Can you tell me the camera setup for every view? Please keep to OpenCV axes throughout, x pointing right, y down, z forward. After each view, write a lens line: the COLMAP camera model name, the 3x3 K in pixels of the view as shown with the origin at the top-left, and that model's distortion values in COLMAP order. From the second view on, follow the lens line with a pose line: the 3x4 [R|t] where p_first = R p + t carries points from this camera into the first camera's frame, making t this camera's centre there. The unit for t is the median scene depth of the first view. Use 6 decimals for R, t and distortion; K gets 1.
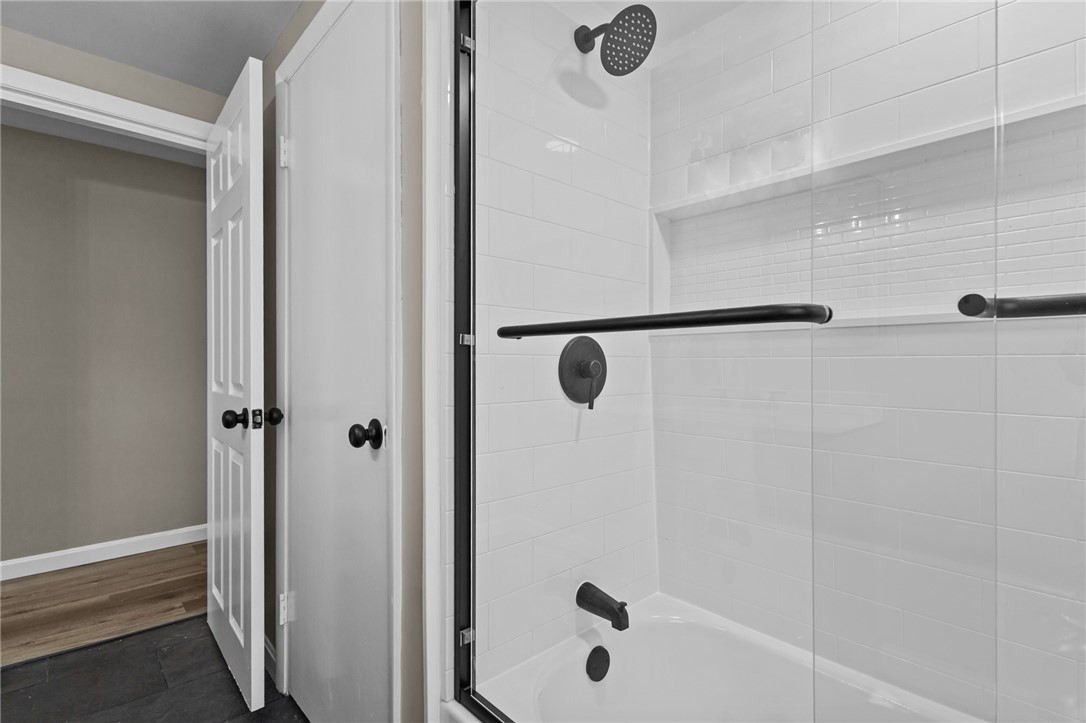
lens RADIAL K [[500.6, 0, 543.3], [0, 500.6, 360.8], [0, 0, 1]] dist [0.000490, 0.000083]
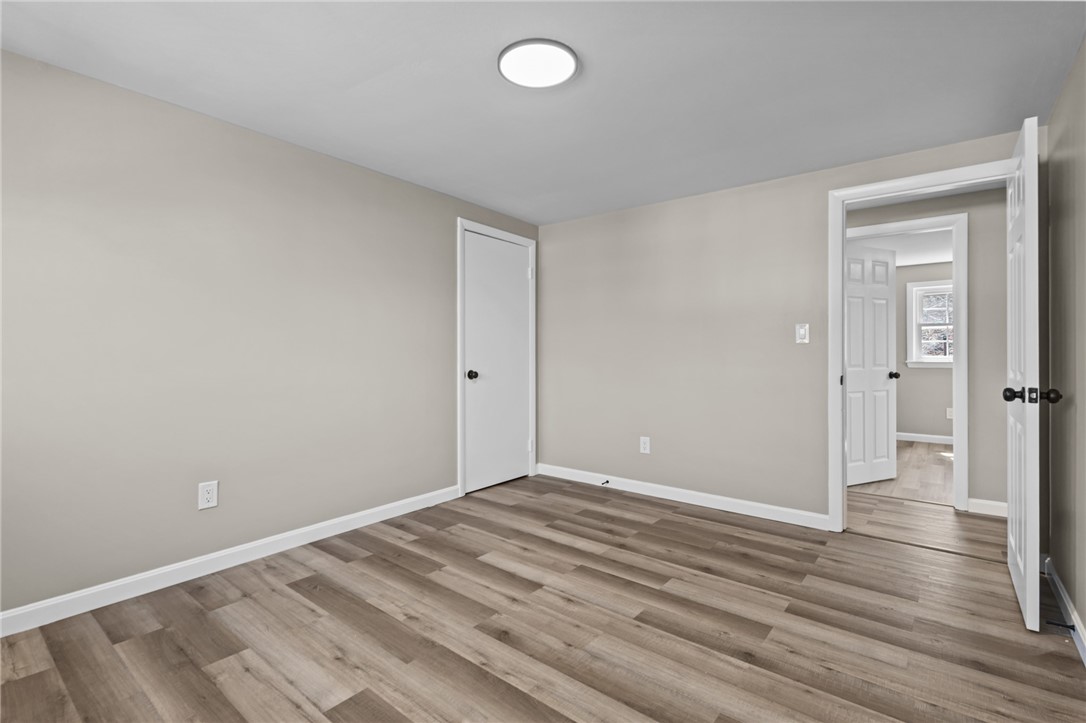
lens RADIAL K [[500.6, 0, 542.9], [0, 500.6, 356.7], [0, 0, 1]] dist [0.000490, 0.000083]
pose [[0.171039, -0.003390, -0.985258, 0.492117], [0.004094, 0.999988, -0.002730, 0.012634], [0.985256, -0.003567, 0.171051, -0.475367]]
